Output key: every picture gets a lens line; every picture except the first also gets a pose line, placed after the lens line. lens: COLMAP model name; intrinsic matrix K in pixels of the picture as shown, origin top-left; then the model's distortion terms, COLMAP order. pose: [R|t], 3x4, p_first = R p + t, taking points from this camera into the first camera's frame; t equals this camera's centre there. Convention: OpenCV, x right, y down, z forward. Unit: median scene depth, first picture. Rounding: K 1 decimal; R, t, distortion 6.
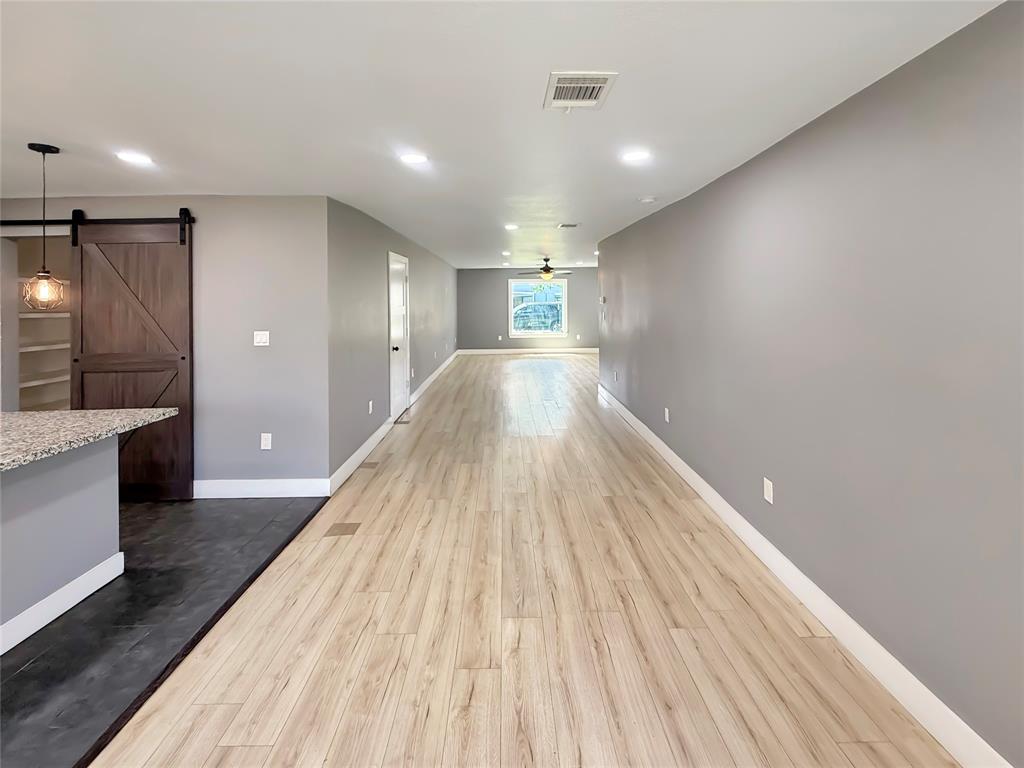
lens RADIAL K [[440.0, 0, 513.0], [0, 440.0, 297.3], [0, 0, 1]] dist [0.000821, 0.000109]
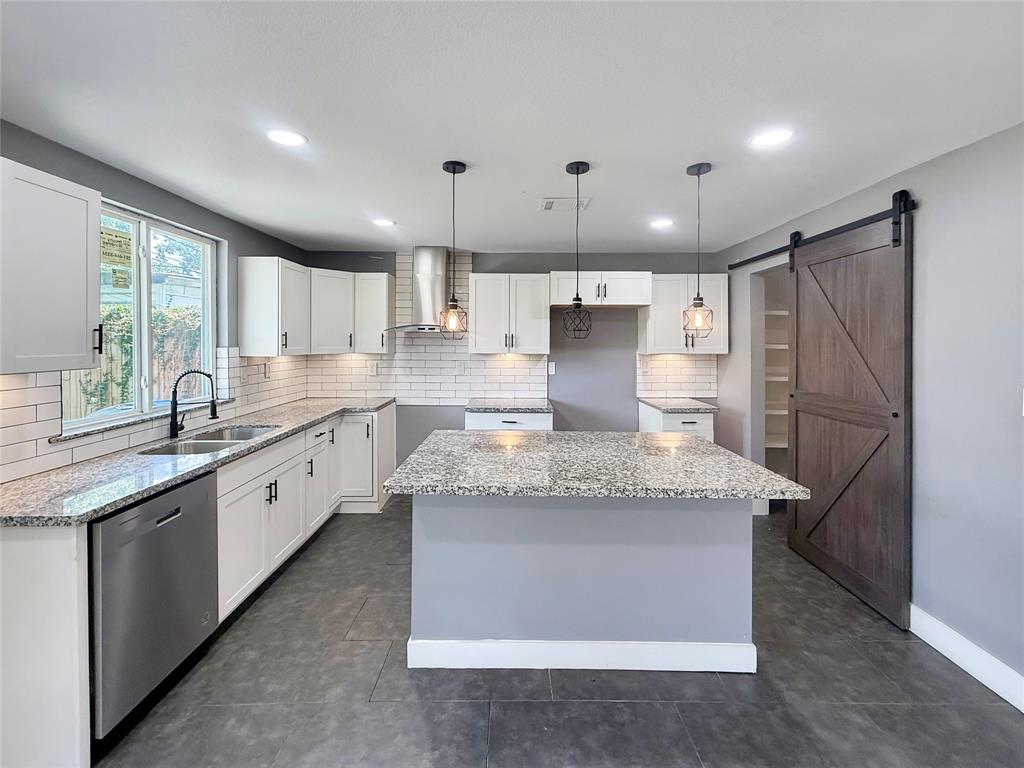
lens RADIAL K [[426.9, 0, 509.0], [0, 426.9, 340.3], [0, 0, 1]] dist [-0.002868, -0.000323]
pose [[-0.016700, 0.009574, -0.999815, -0.089258], [0.007194, 0.999929, 0.009455, 0.013540], [0.999835, -0.007035, -0.016767, 0.419935]]
